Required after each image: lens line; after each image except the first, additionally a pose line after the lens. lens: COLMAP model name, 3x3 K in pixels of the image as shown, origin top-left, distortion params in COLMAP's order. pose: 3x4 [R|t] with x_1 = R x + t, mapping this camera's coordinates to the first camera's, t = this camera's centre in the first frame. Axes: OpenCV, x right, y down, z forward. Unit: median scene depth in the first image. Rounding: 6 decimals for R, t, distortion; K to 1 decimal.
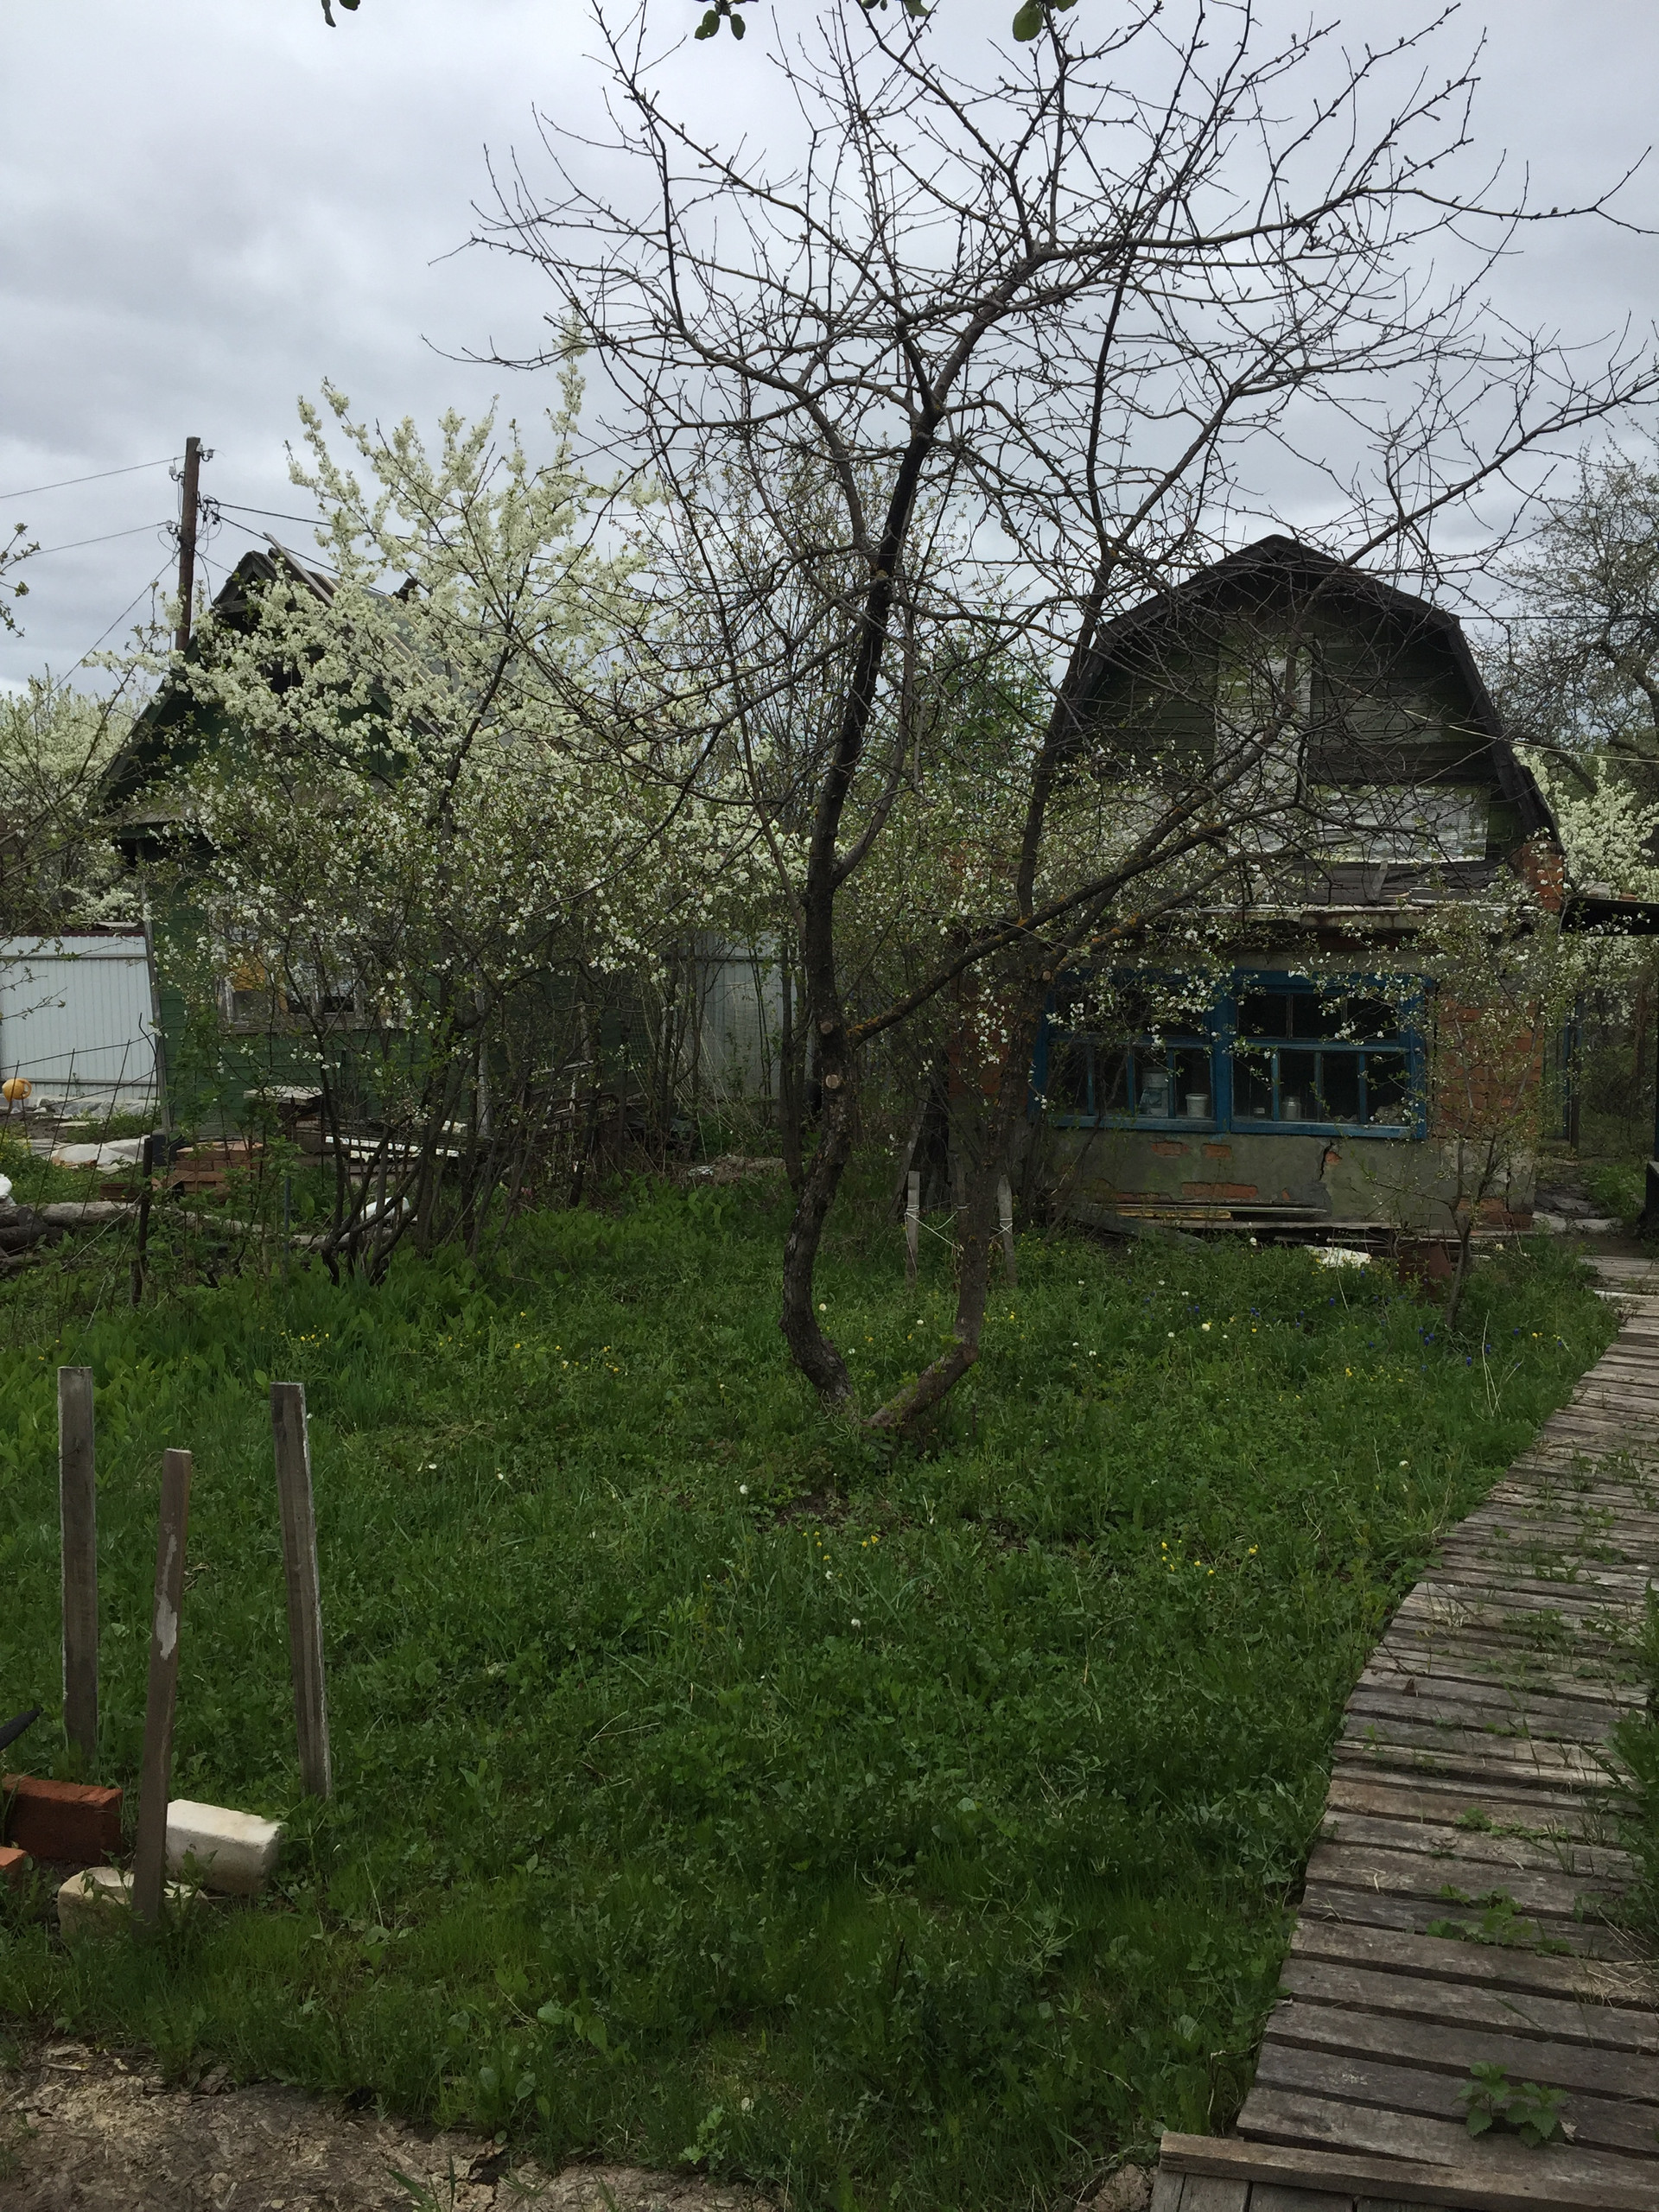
lens RADIAL K [[1893.4, 0, 828.6], [0, 1893.4, 1106.3], [0, 0, 1]] dist [0.089489, -0.113468]
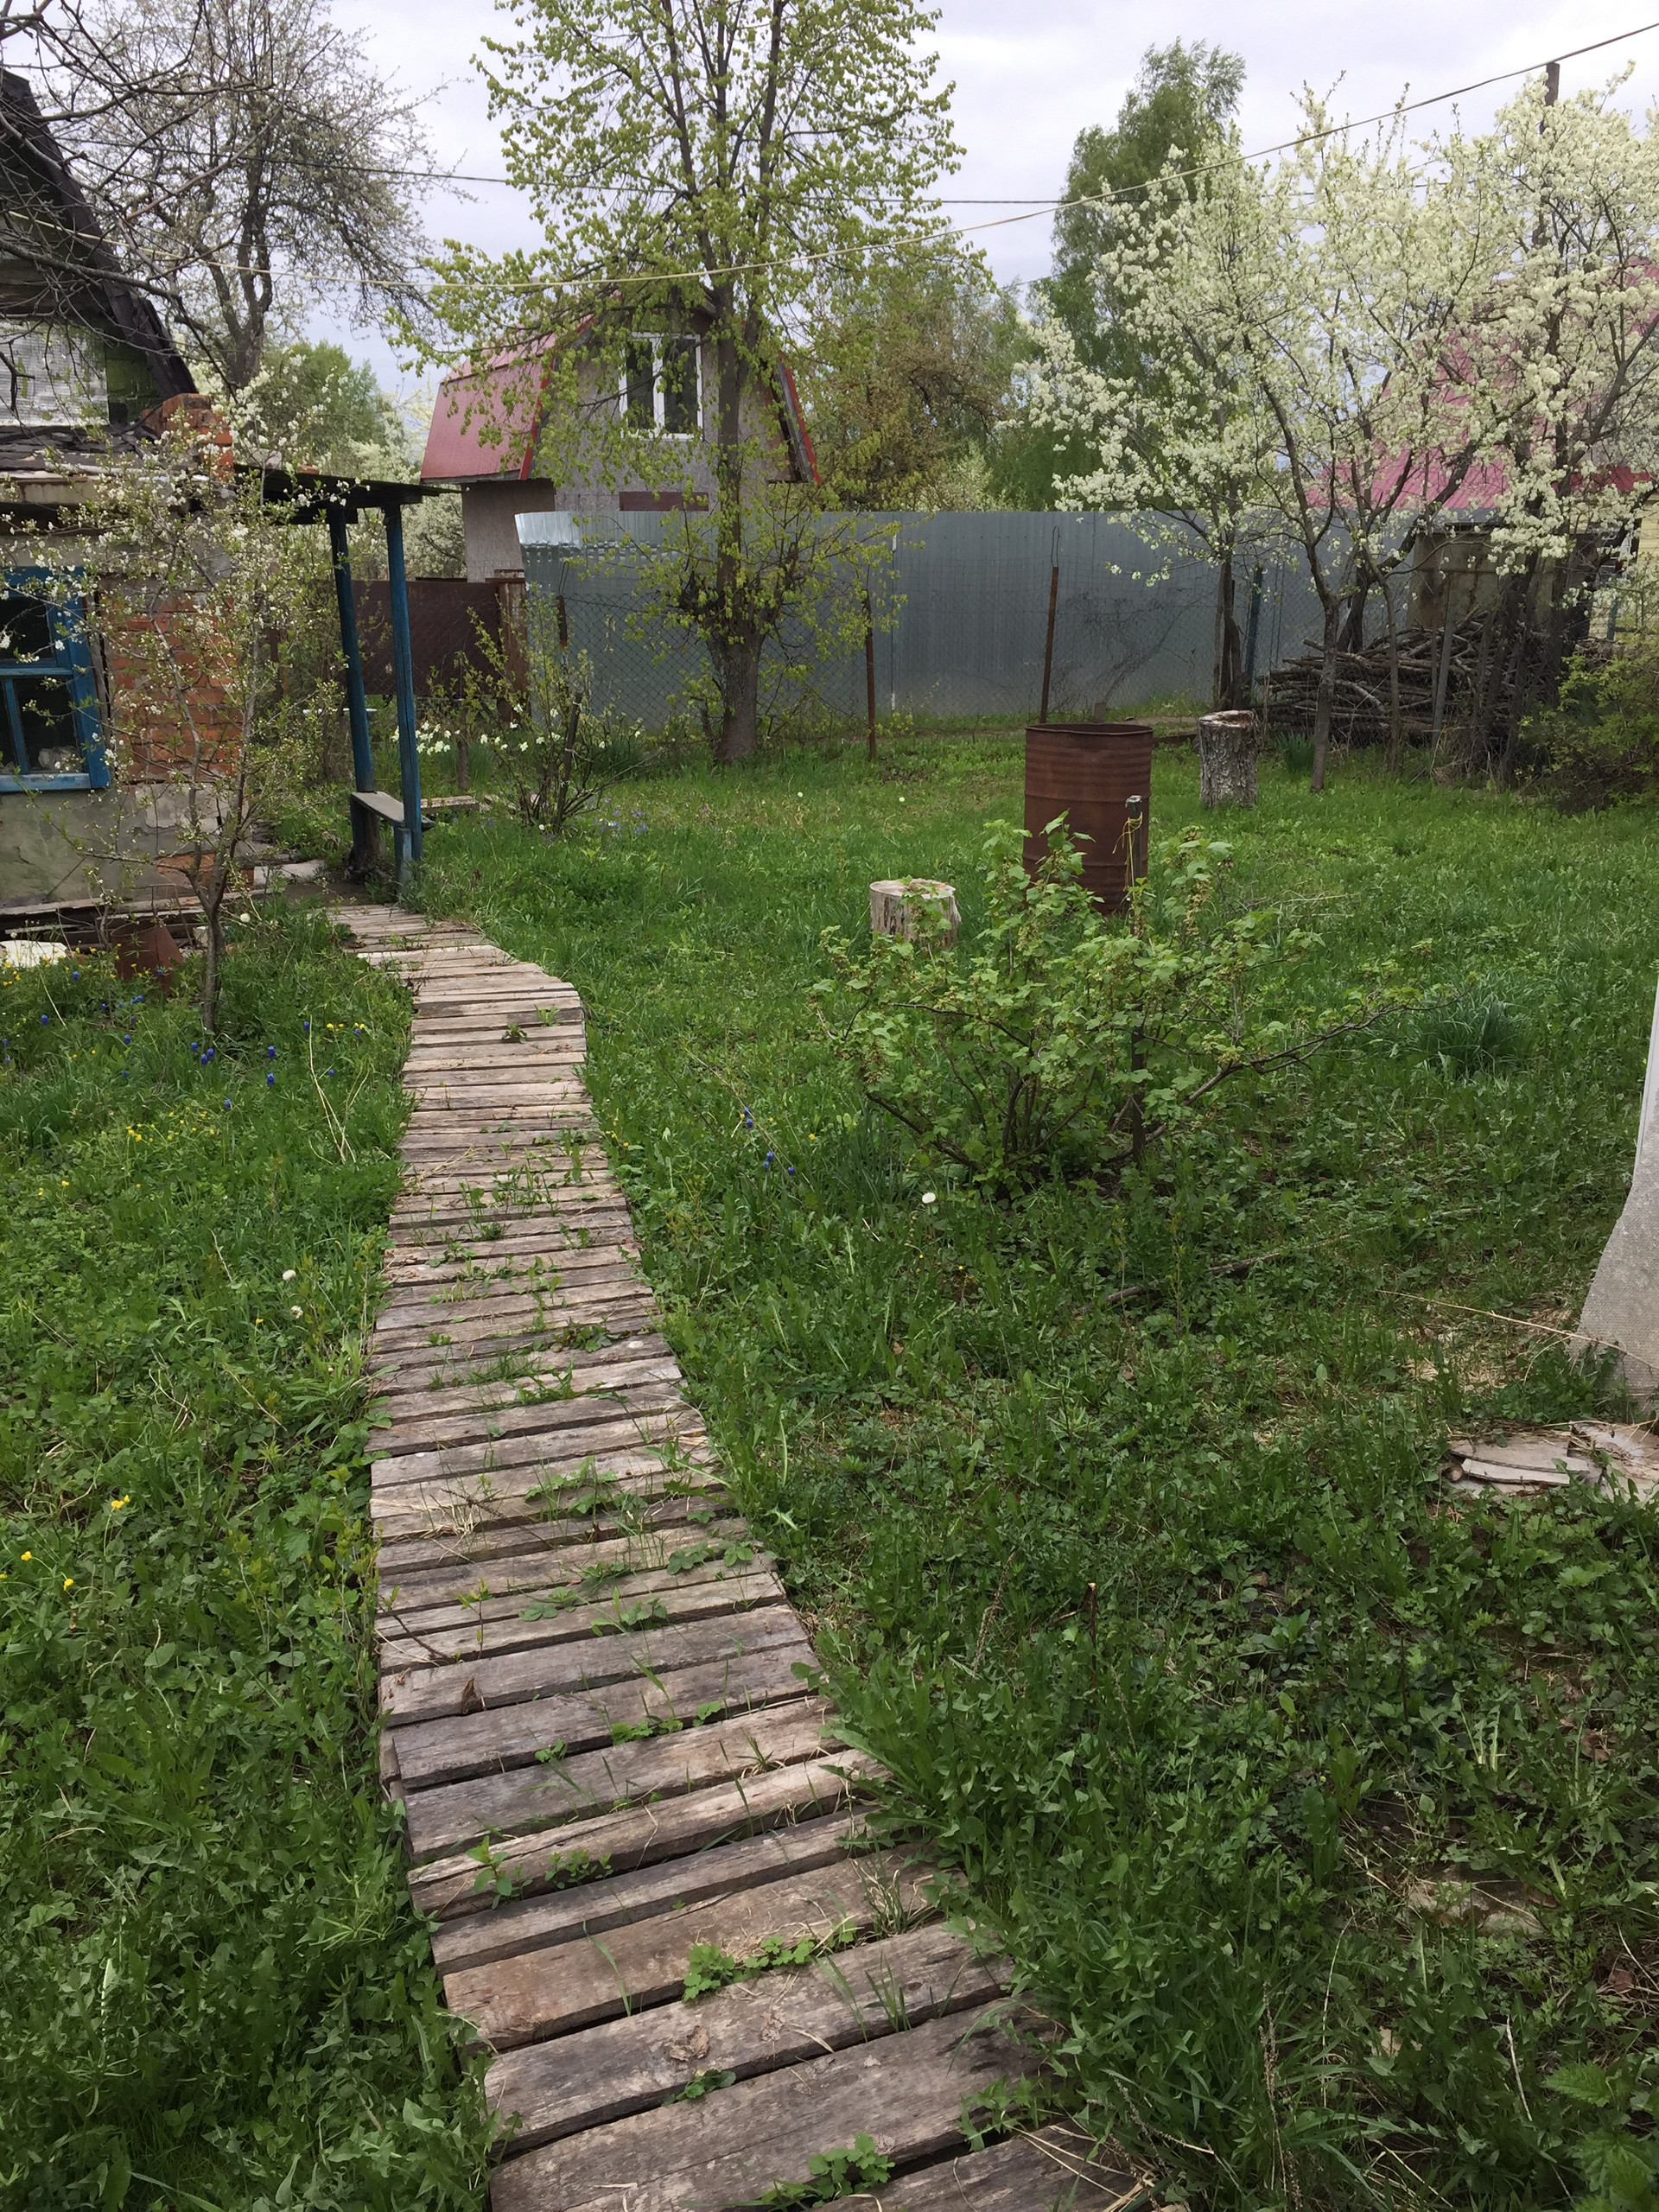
lens RADIAL K [[1893.4, 0, 825.5], [0, 1893.4, 1098.3], [0, 0, 1]] dist [0.089489, -0.113468]
pose [[0.756074, -0.186992, 0.627205, 0.036959], [0.070199, 0.975958, 0.206346, 0.000328], [-0.650711, -0.111984, 0.751023, 0.425772]]
